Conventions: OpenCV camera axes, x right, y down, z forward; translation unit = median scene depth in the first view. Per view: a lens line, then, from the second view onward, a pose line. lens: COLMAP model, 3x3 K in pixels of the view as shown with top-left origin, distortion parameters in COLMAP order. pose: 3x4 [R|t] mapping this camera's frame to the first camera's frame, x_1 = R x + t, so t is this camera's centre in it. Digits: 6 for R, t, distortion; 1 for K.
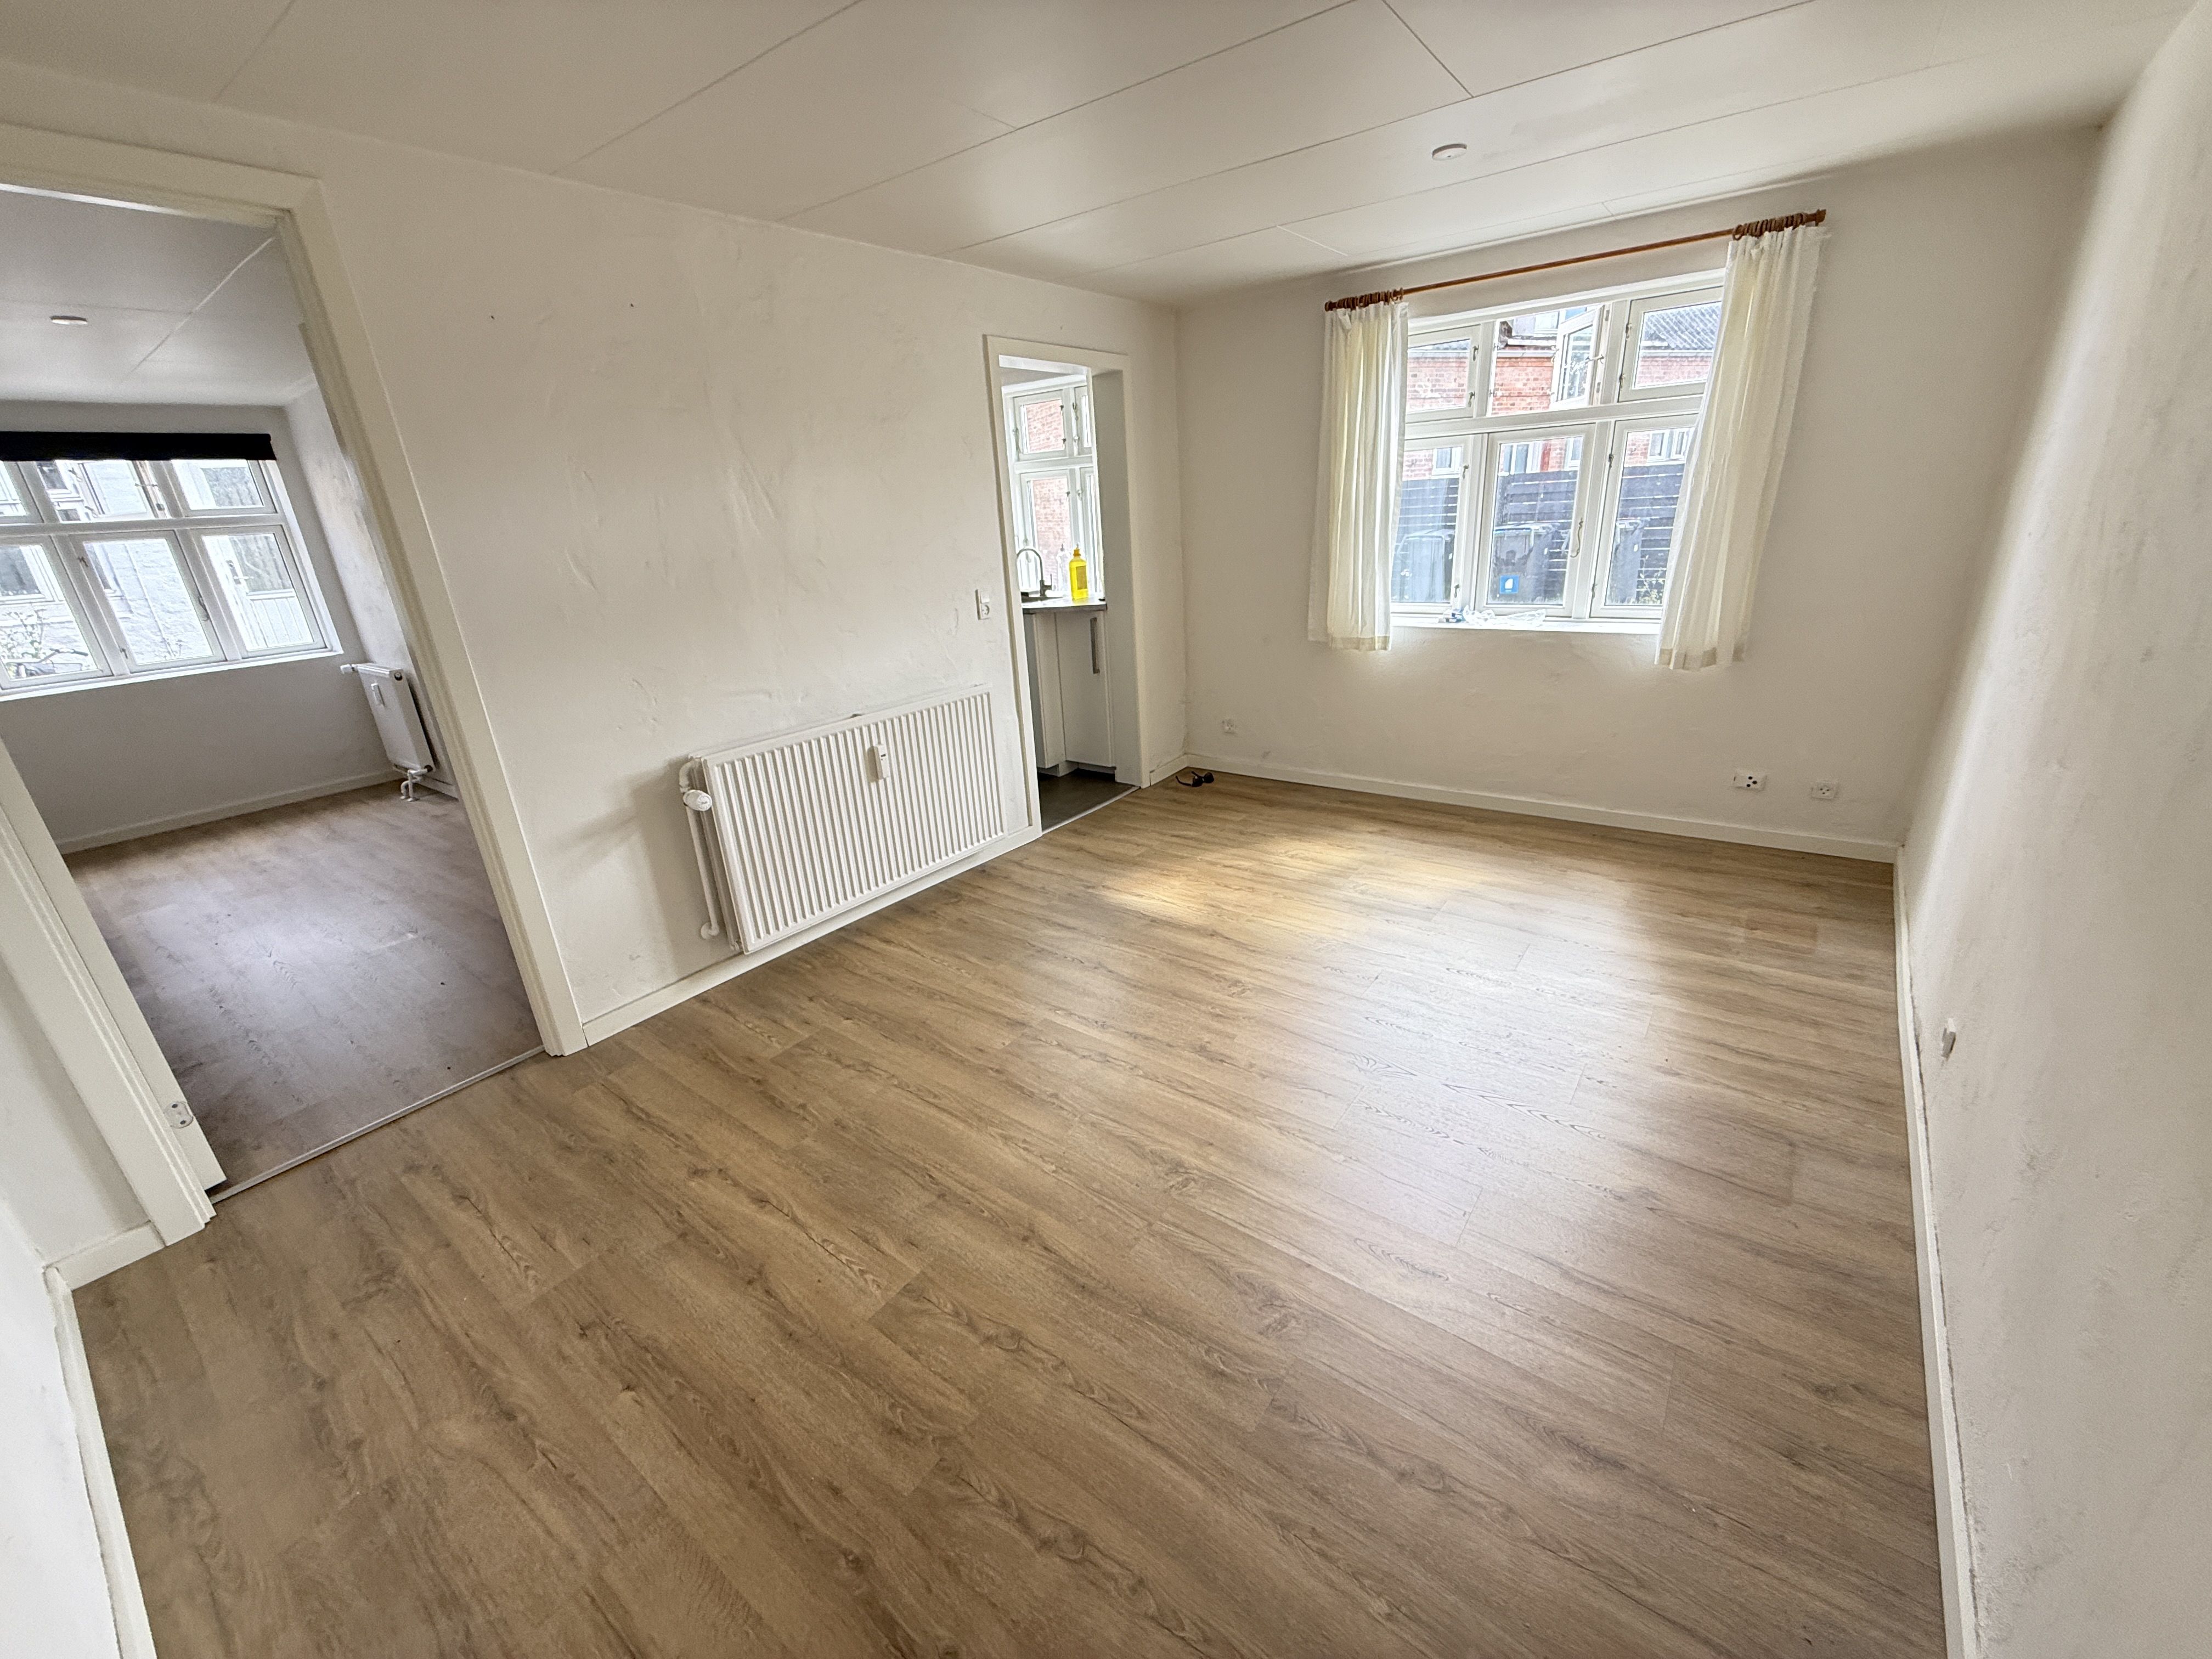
lens RADIAL K [[886.2, 0, 1106.8], [0, 886.2, 837.4], [0, 0, 1]] dist [-0.001730, -0.000019]
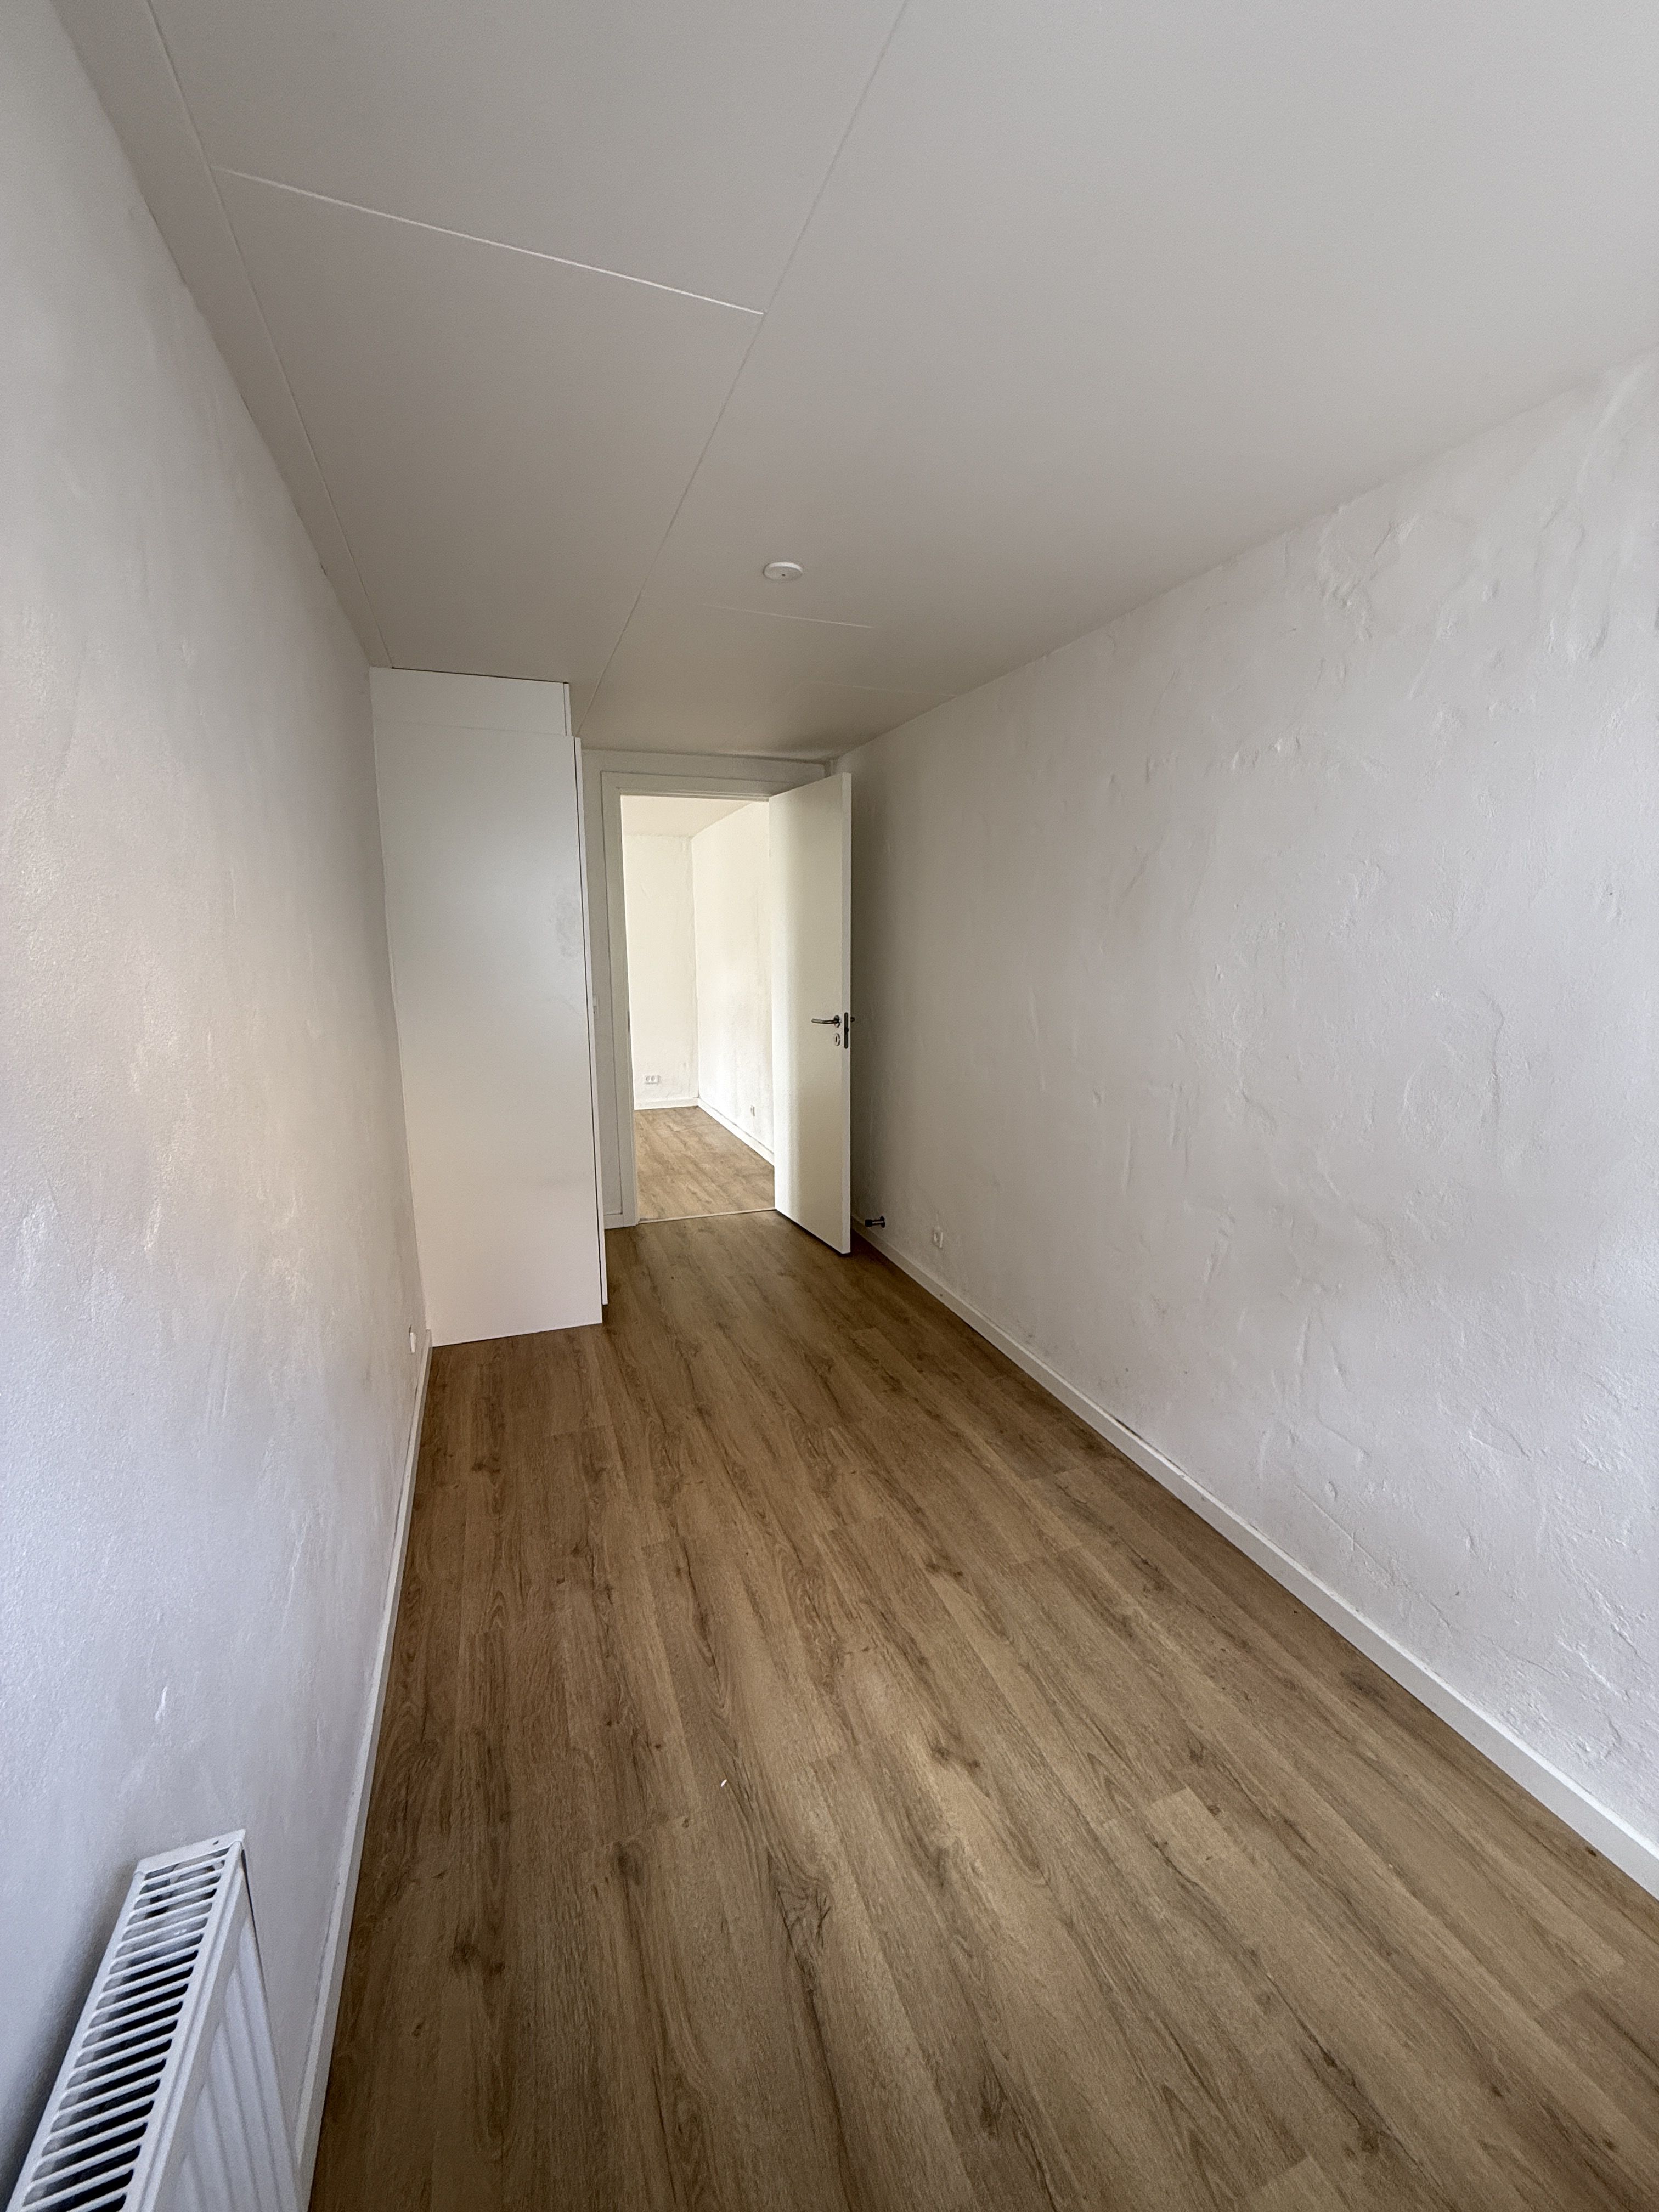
lens RADIAL K [[886.2, 0, 838.6], [0, 886.2, 1107.9], [0, 0, 1]] dist [-0.001730, -0.000019]
pose [[-0.848160, -0.037880, 0.528384, -1.005898], [0.234911, 0.867112, 0.439242, -0.338106], [-0.474806, 0.496671, -0.726551, 1.054448]]
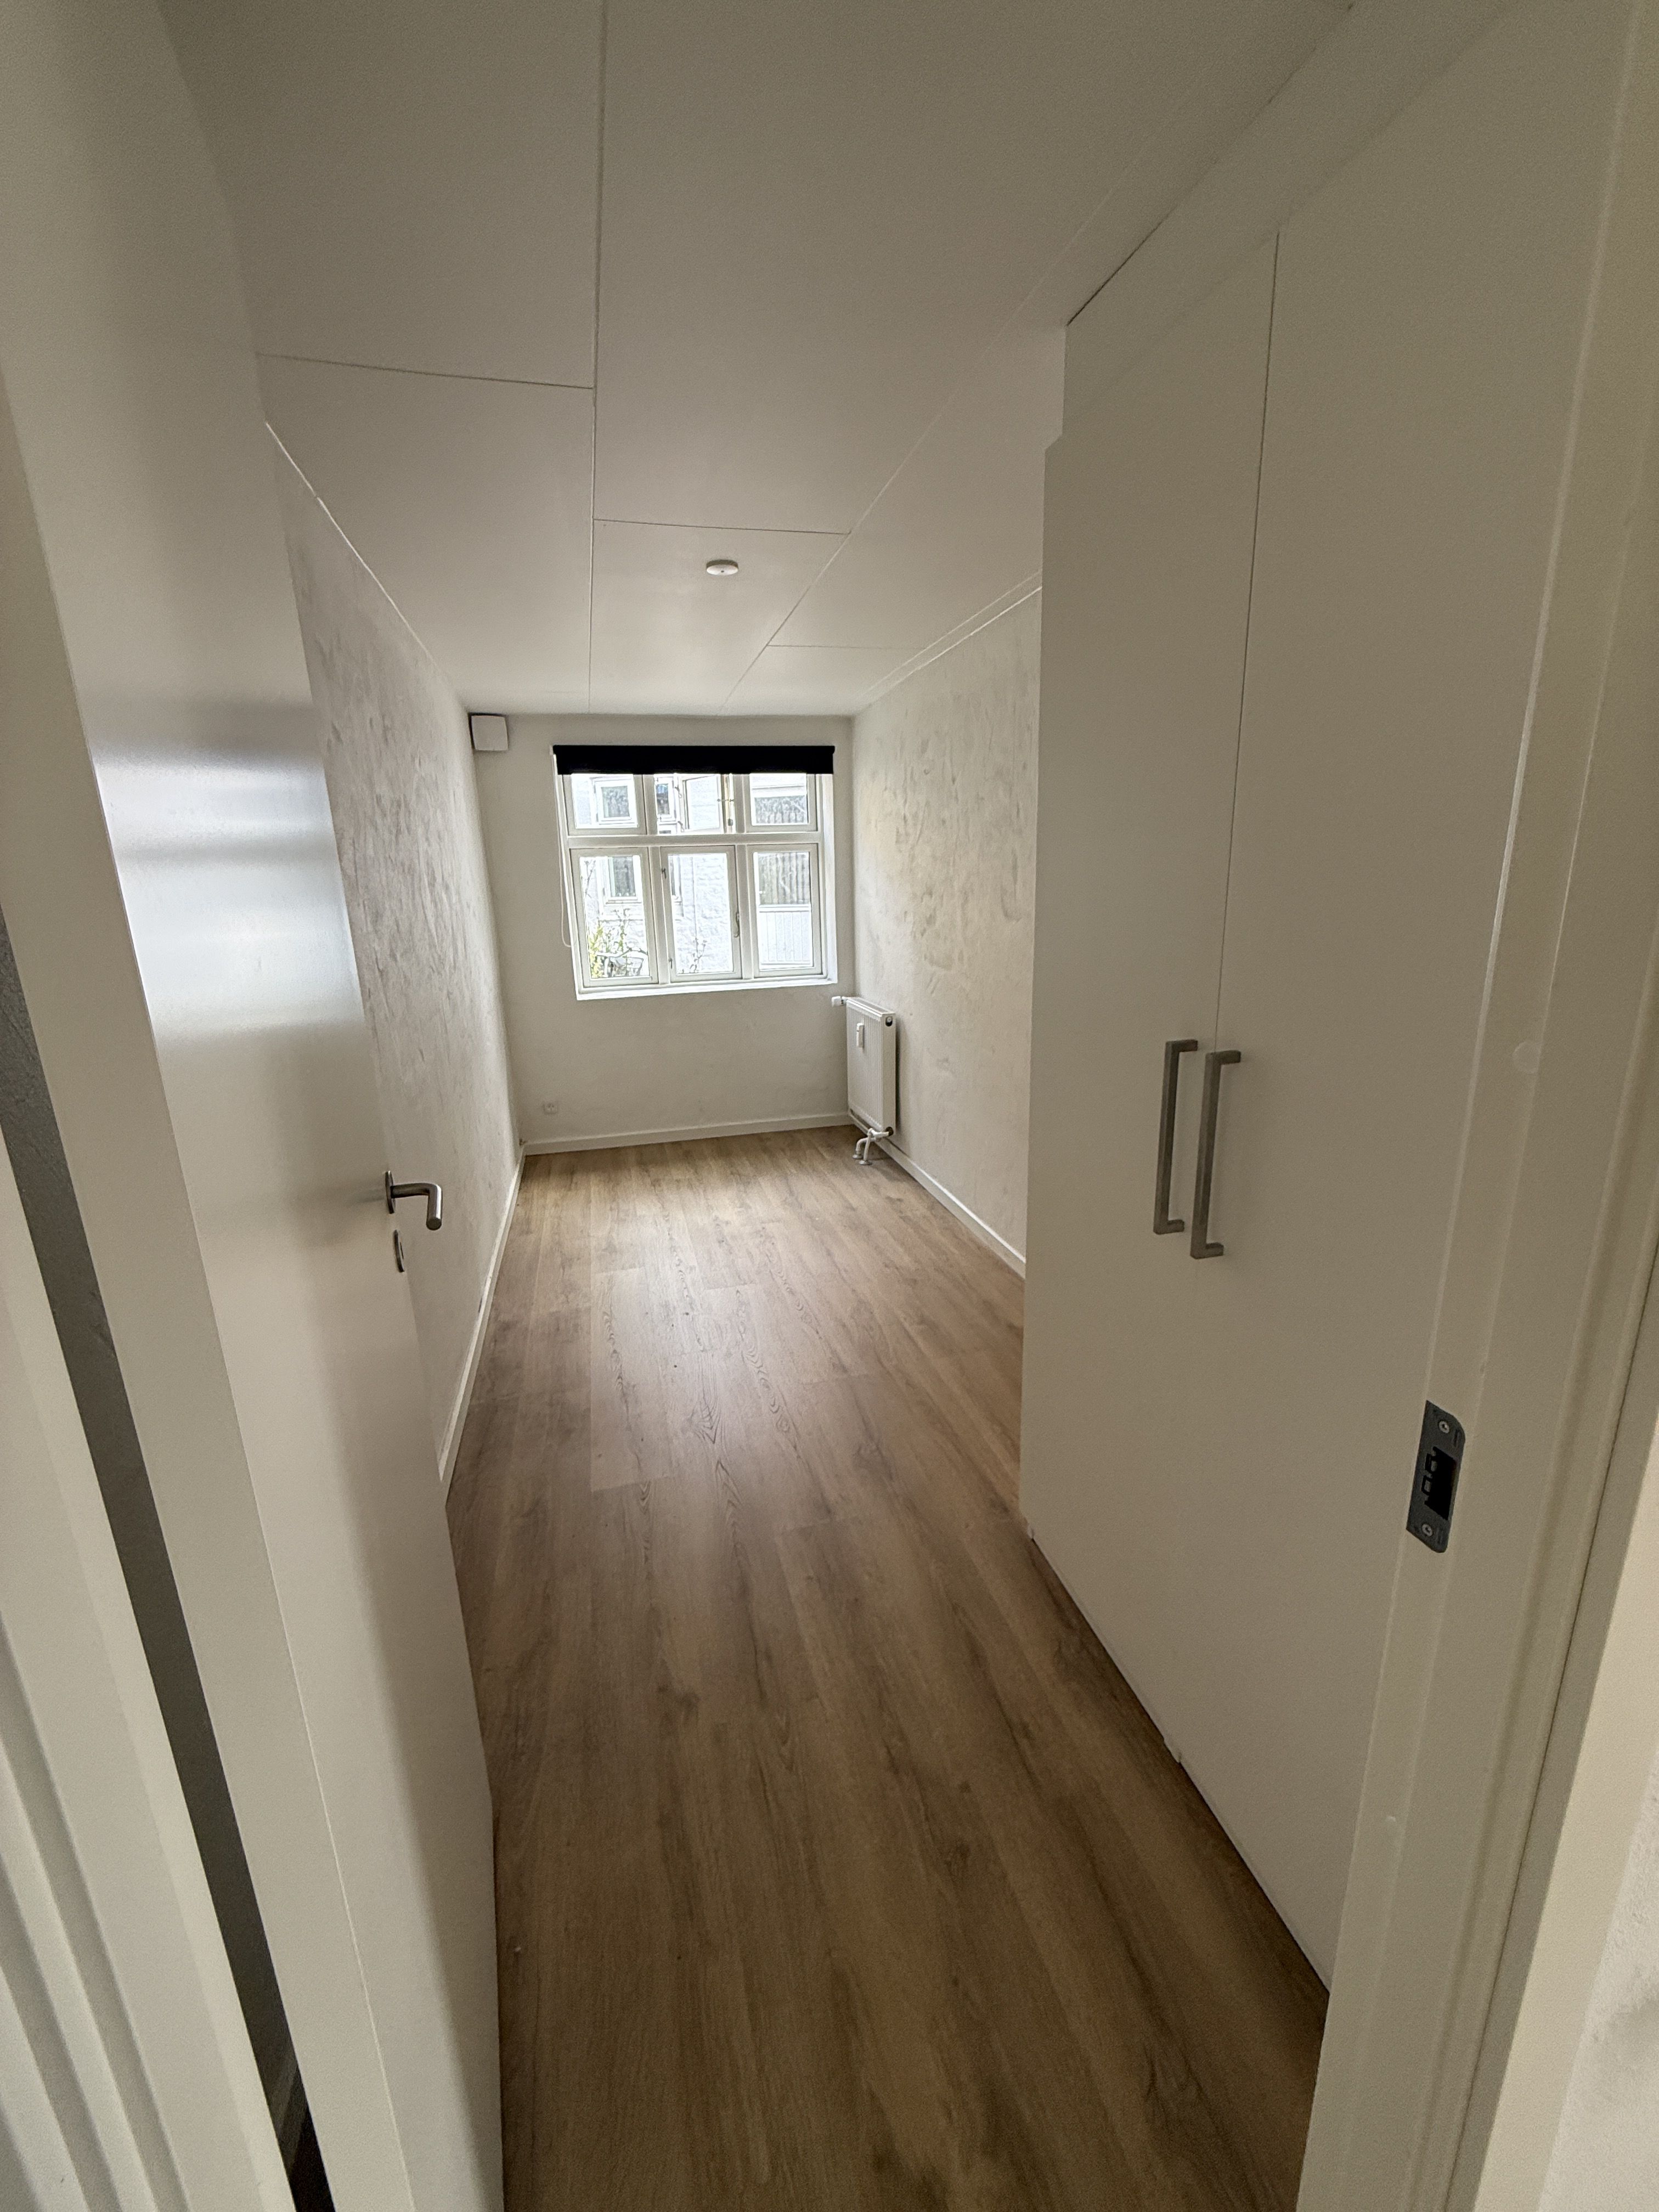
lens RADIAL K [[886.2, 0, 827.6], [0, 886.2, 1099.5], [0, 0, 1]] dist [-0.001730, -0.000019]
pose [[0.789914, 0.188351, -0.583575, -0.362344], [-0.229946, 0.973199, 0.002854, -0.105068], [0.568472, 0.131936, 0.812054, 0.312357]]
